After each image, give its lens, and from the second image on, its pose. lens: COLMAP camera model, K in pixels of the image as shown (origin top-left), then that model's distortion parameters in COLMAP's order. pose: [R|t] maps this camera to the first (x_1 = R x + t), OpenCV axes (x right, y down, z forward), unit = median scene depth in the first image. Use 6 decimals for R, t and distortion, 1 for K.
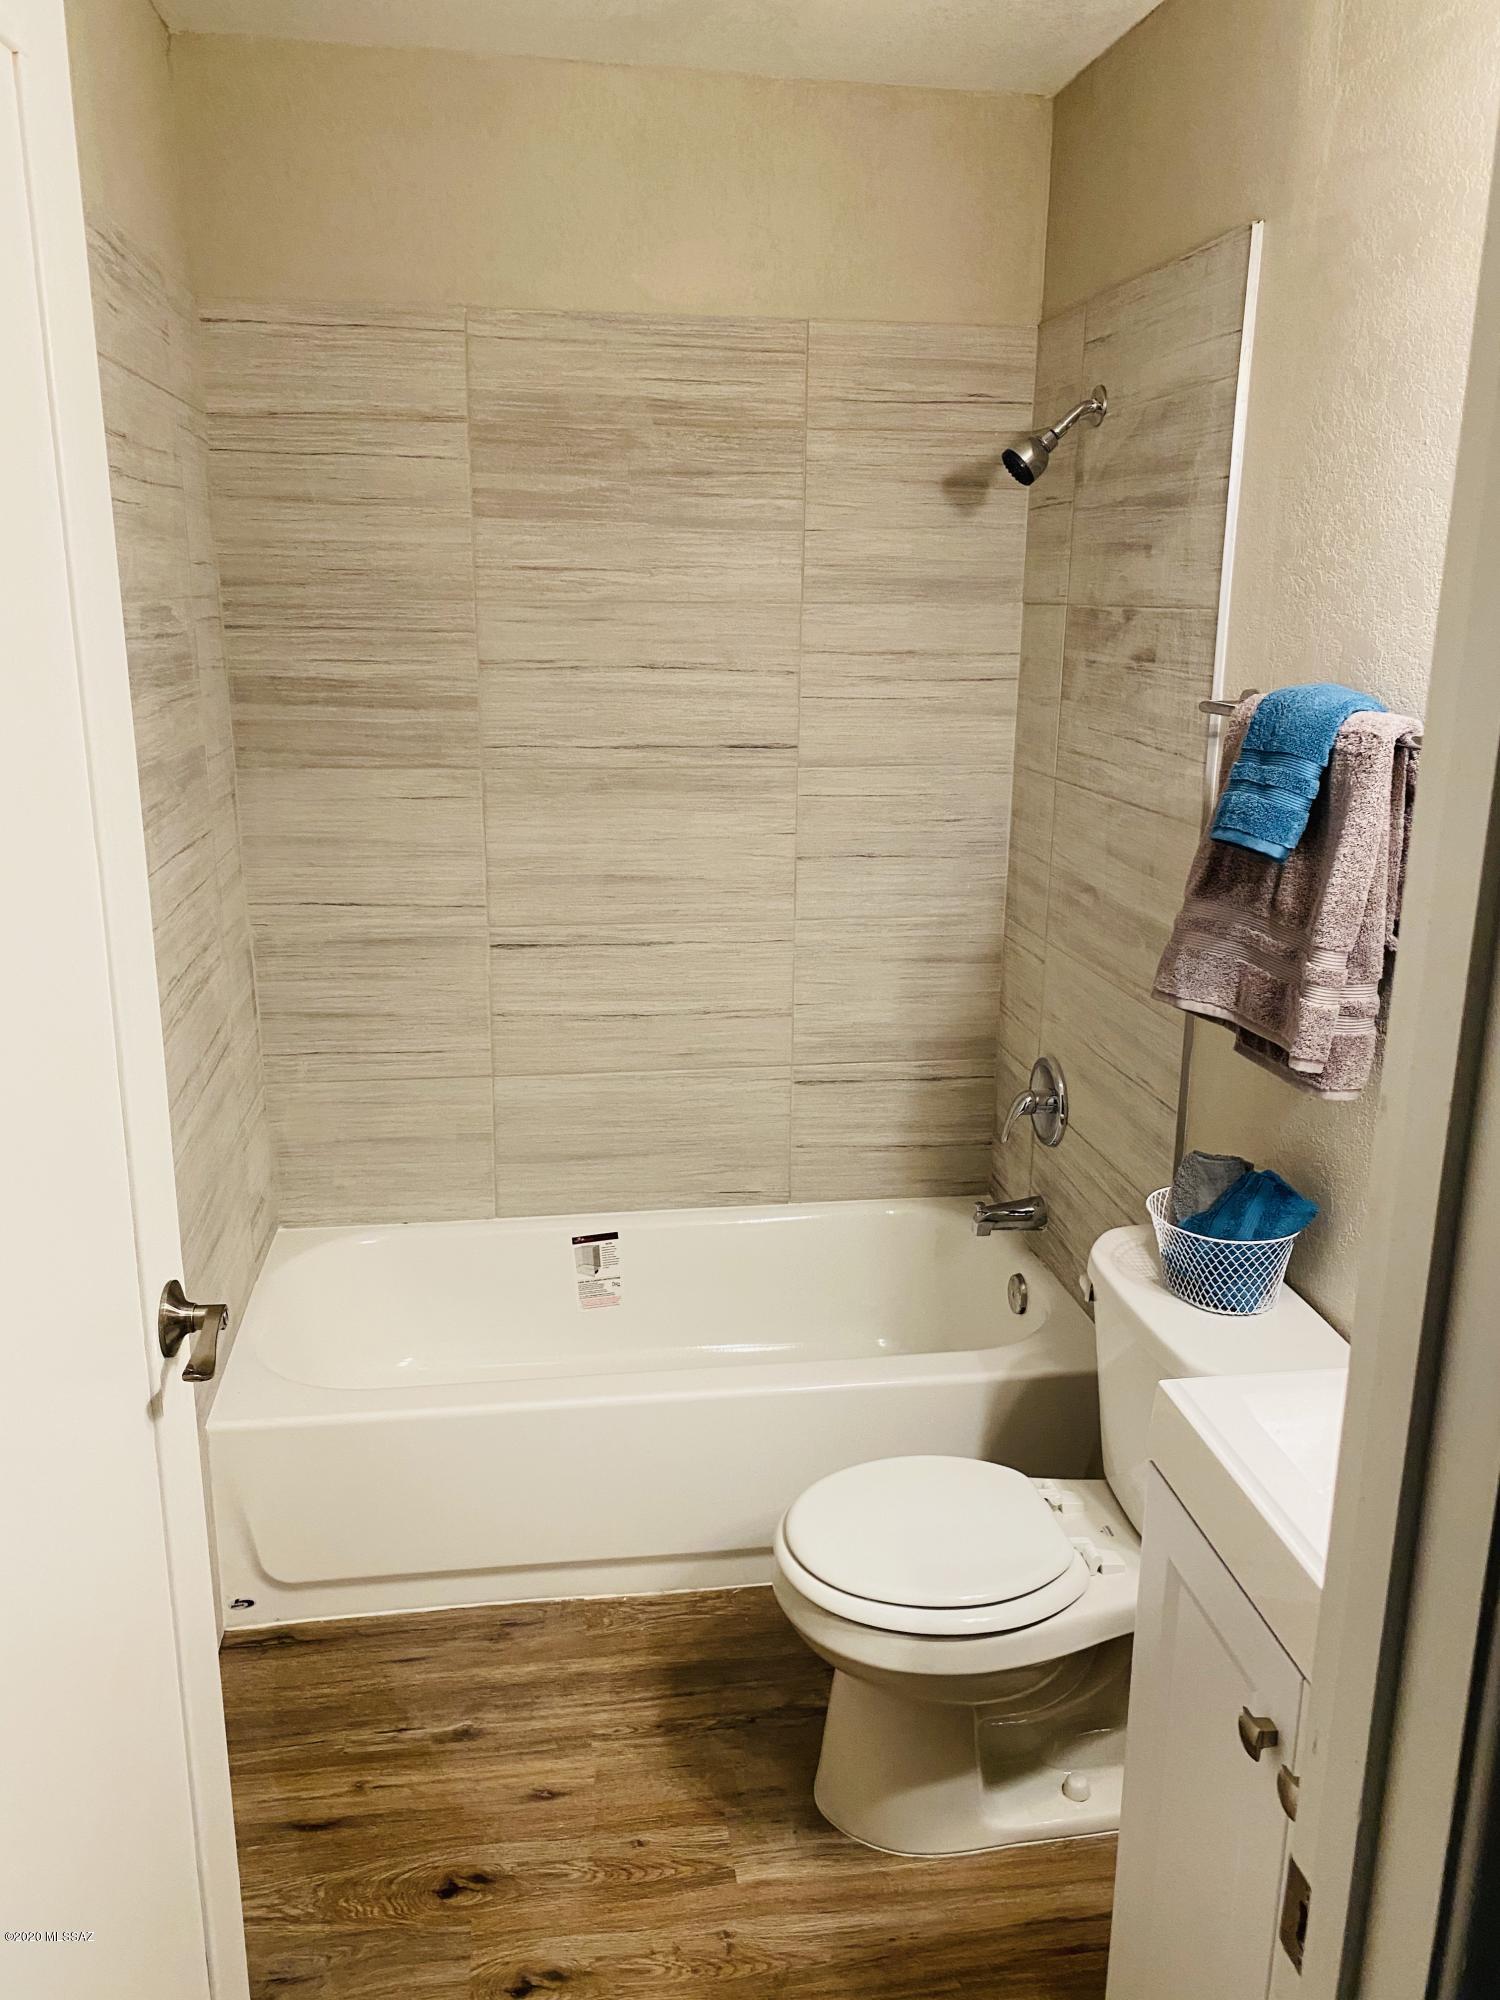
lens RADIAL K [[1534.4, 0, 743.4], [0, 1534.4, 1003.0], [0, 0, 1]] dist [0.035378, -0.040513]
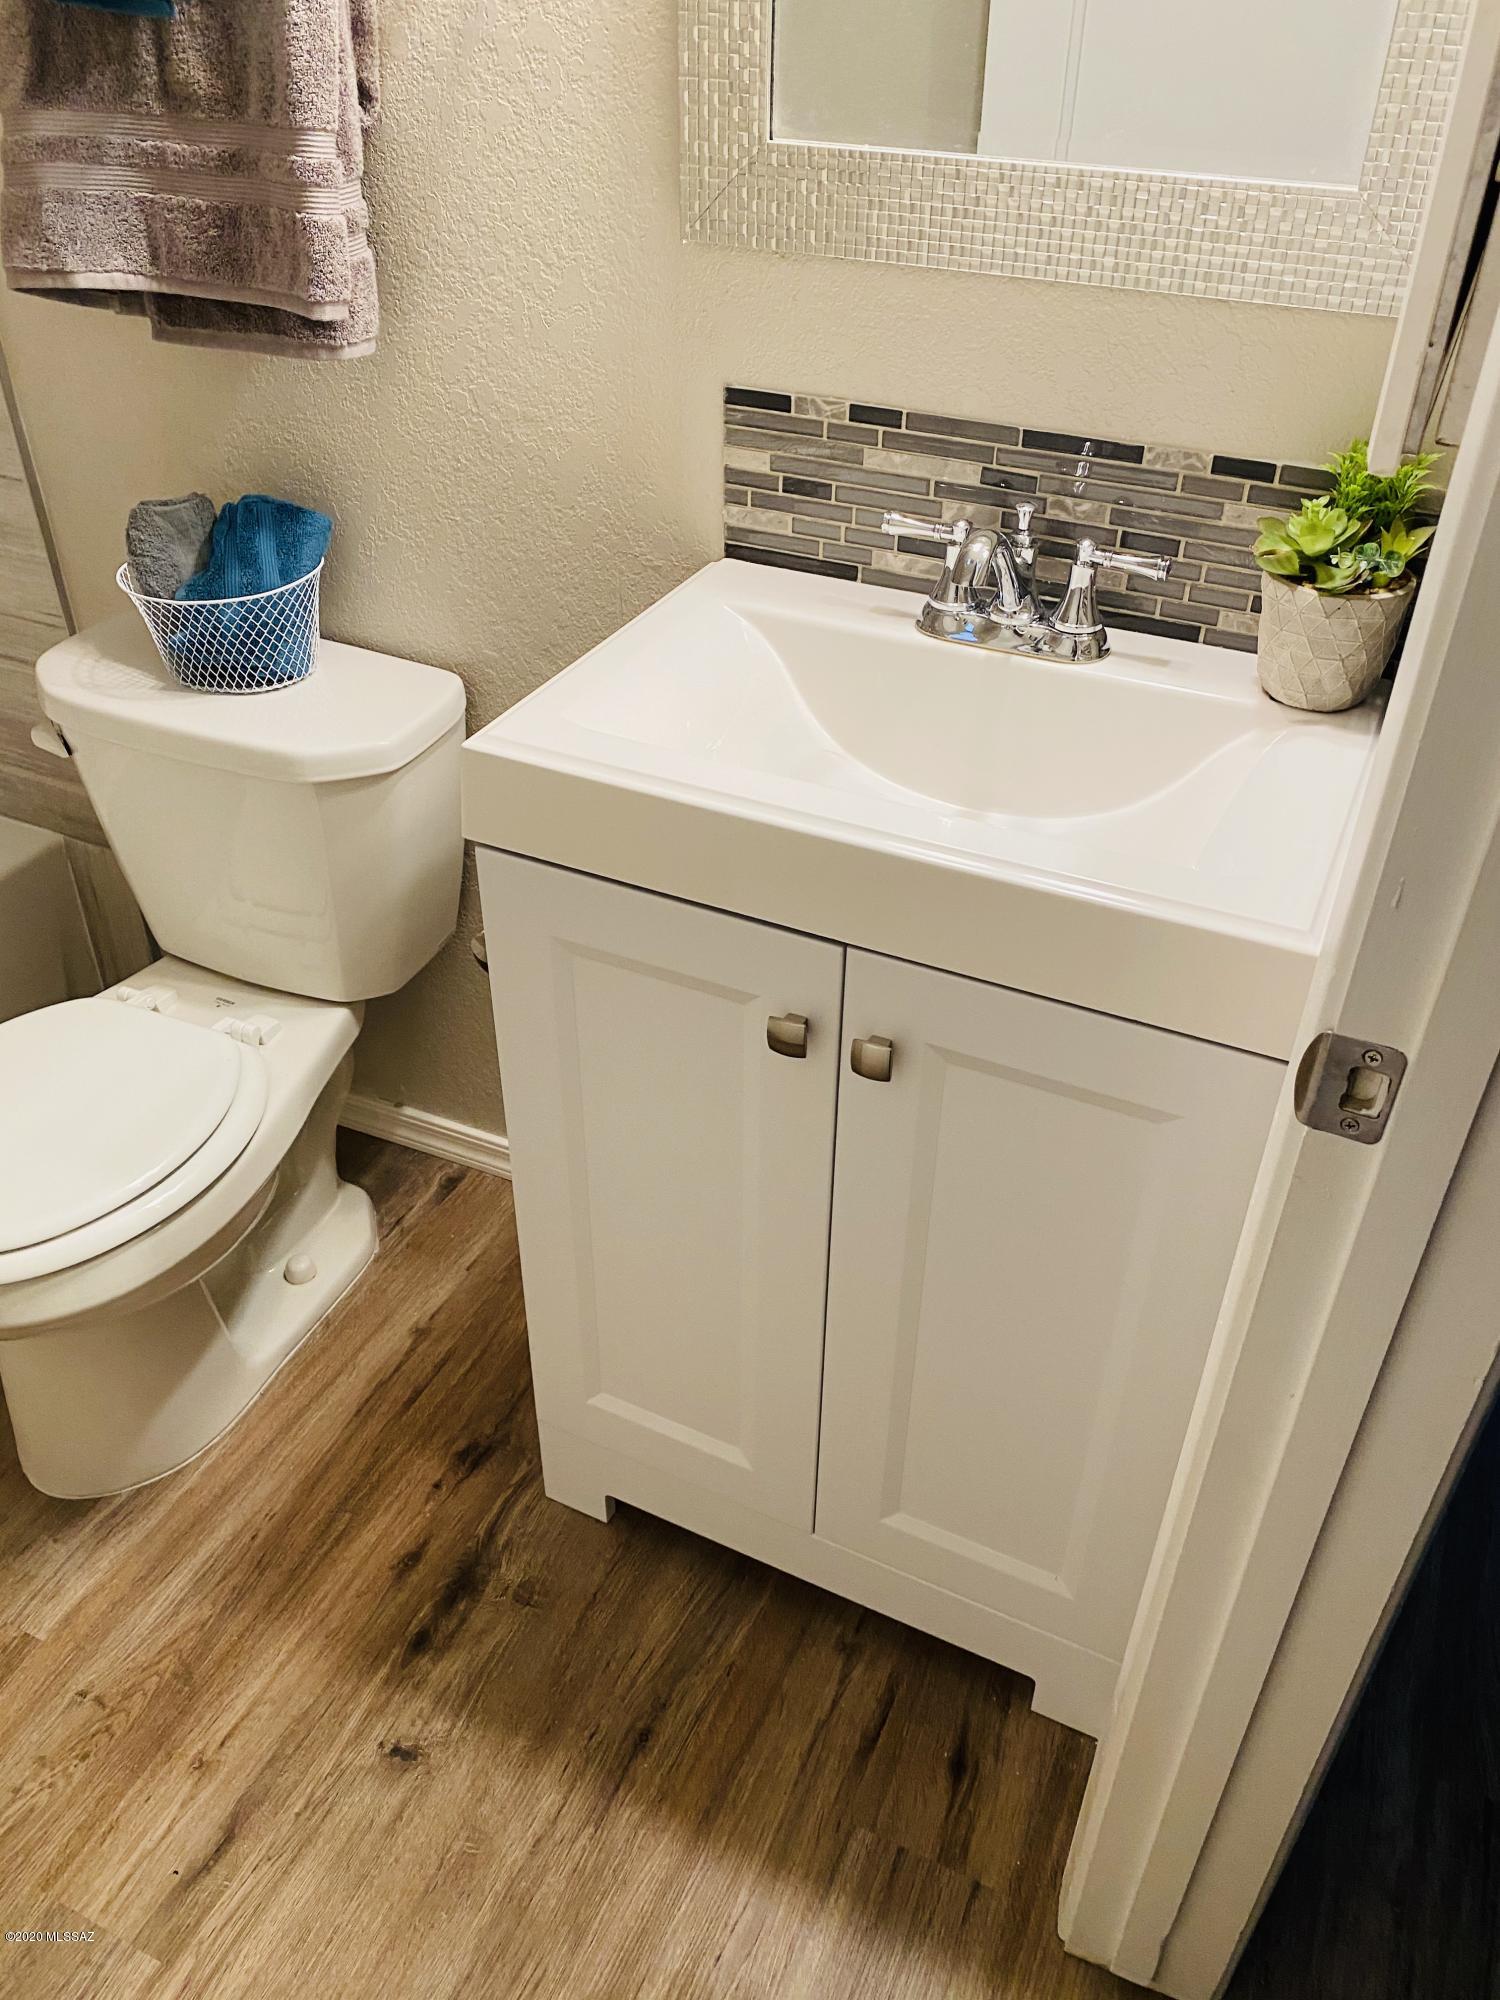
lens RADIAL K [[1534.4, 0, 746.3], [0, 1534.4, 982.3], [0, 0, 1]] dist [0.035378, -0.040513]
pose [[0.544392, -0.491602, 0.679680, -0.177046], [0.213482, 0.864787, 0.454498, 0.021746], [-0.811211, -0.102325, 0.575732, 0.327837]]
